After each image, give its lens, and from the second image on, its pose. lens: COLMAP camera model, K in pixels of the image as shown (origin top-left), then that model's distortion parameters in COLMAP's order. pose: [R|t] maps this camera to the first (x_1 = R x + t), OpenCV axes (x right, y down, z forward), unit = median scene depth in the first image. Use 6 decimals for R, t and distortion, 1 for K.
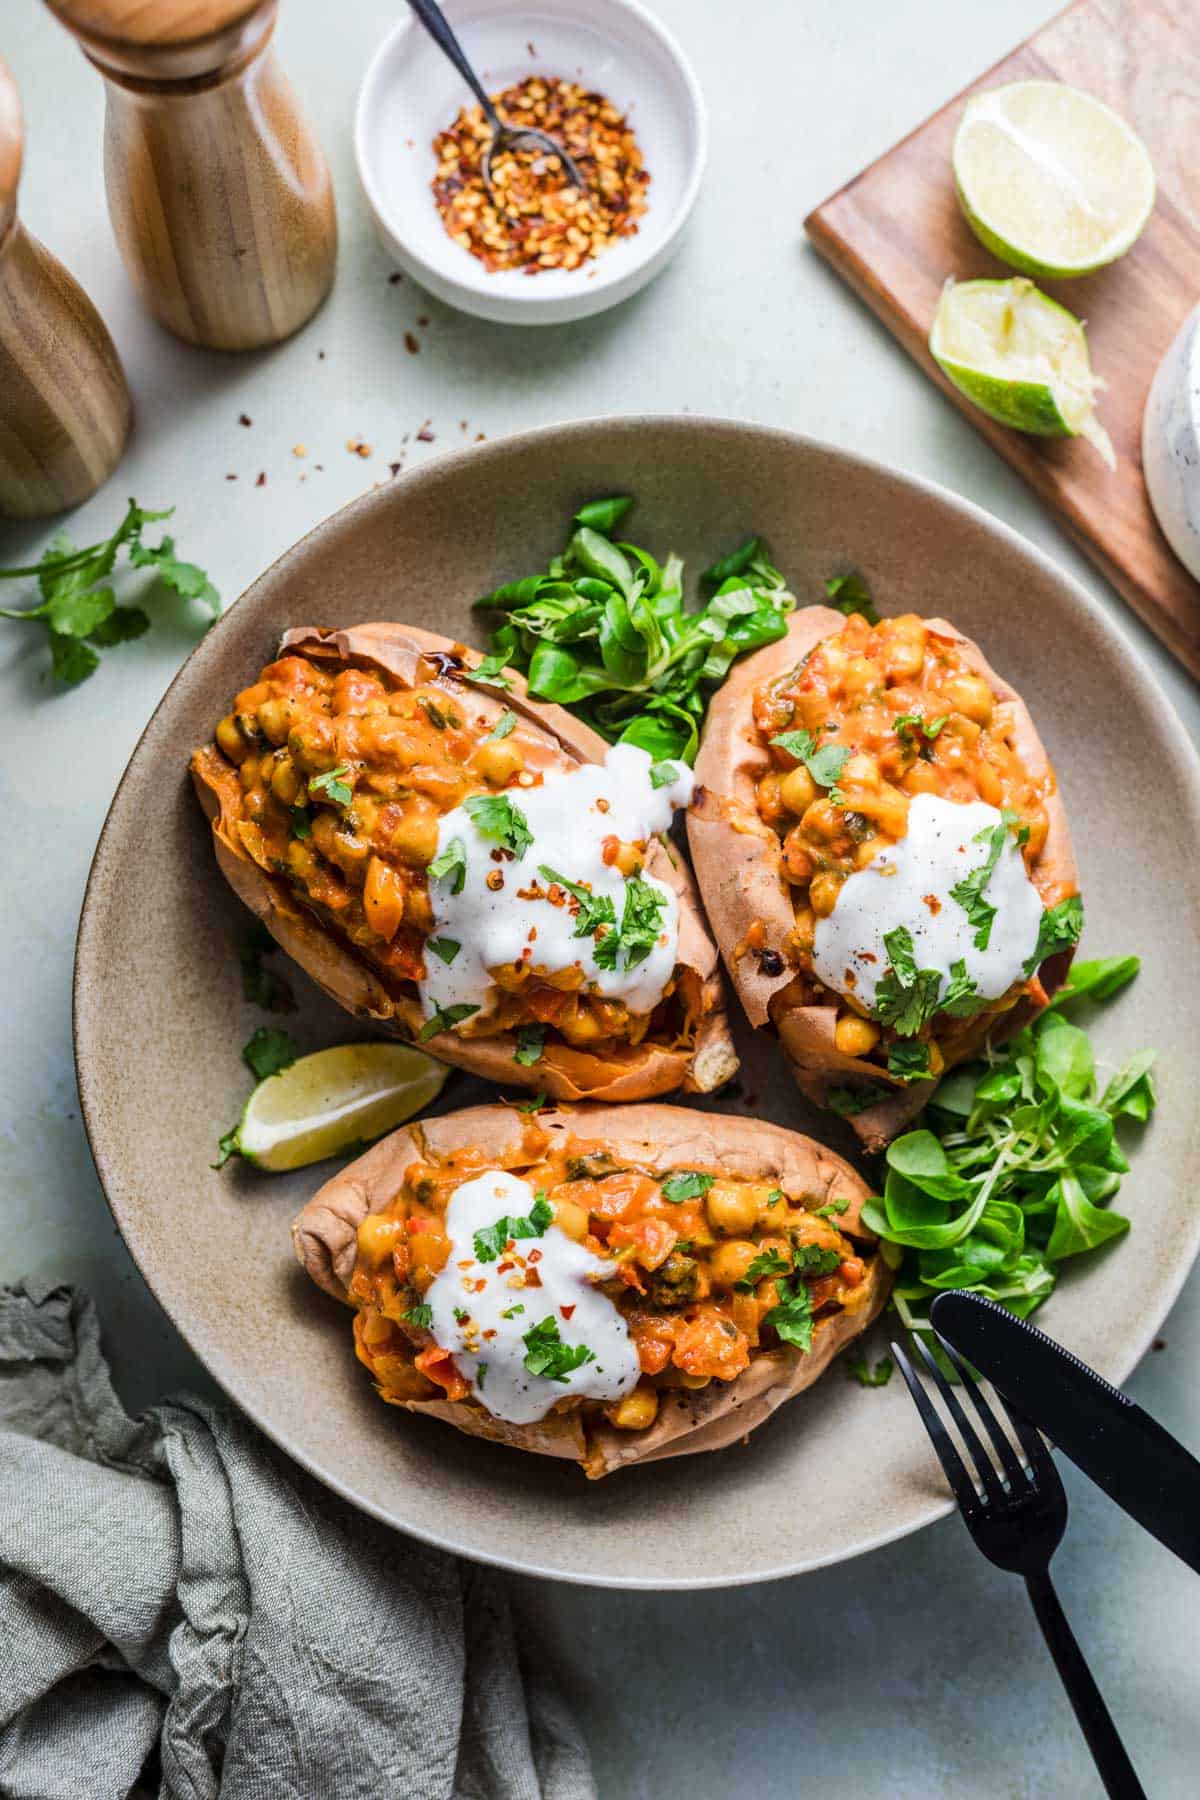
lens RADIAL K [[2846.1, 0, 600.0], [0, 2846.1, 900.0], [0, 0, 1]] dist [-0.136205, 0.007455]
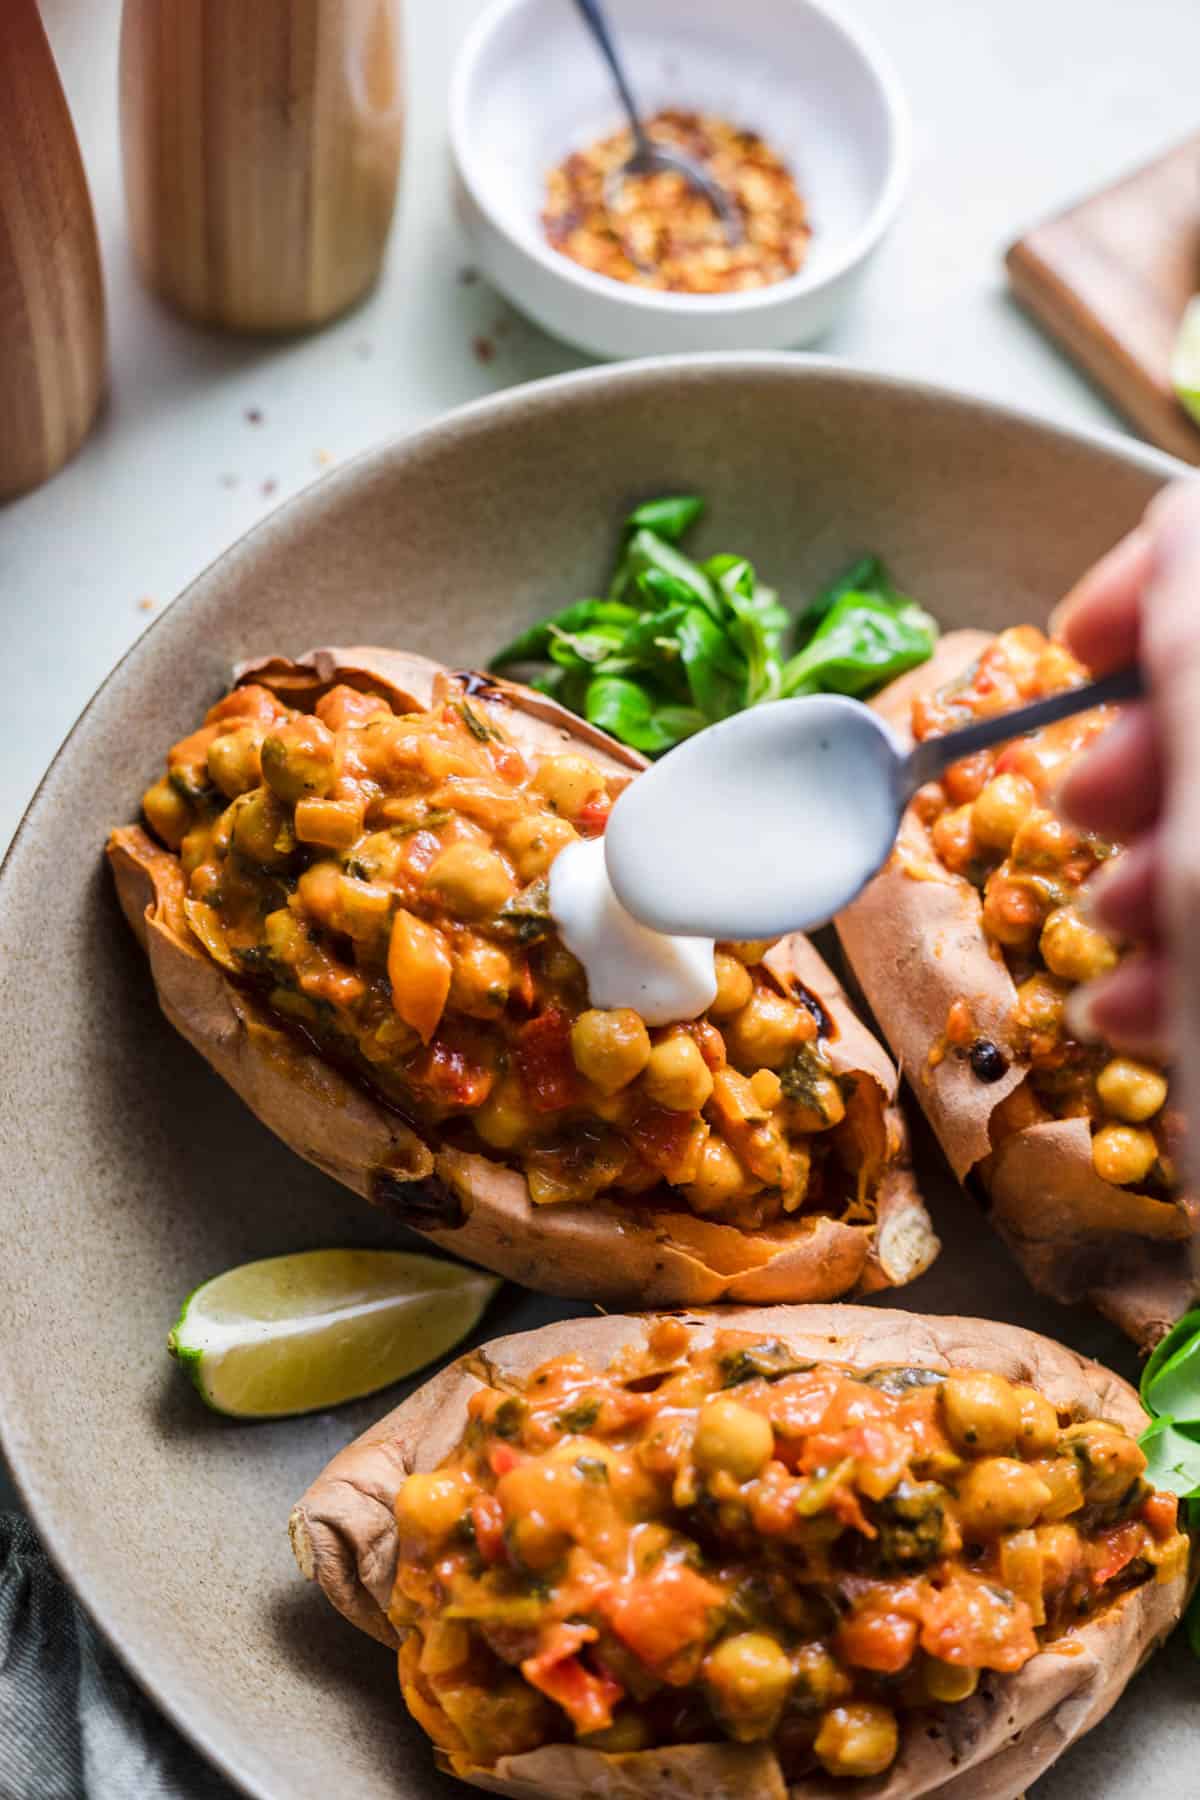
lens RADIAL K [[3007.1, 0, 631.5], [0, 3007.1, 784.8], [0, 0, 1]] dist [-0.031662, -0.977326]
pose [[0.994190, -0.053397, 0.093458, -0.087104], [0.080561, 0.944970, -0.317084, 0.179893], [-0.071384, 0.322770, 0.943782, 0.311302]]
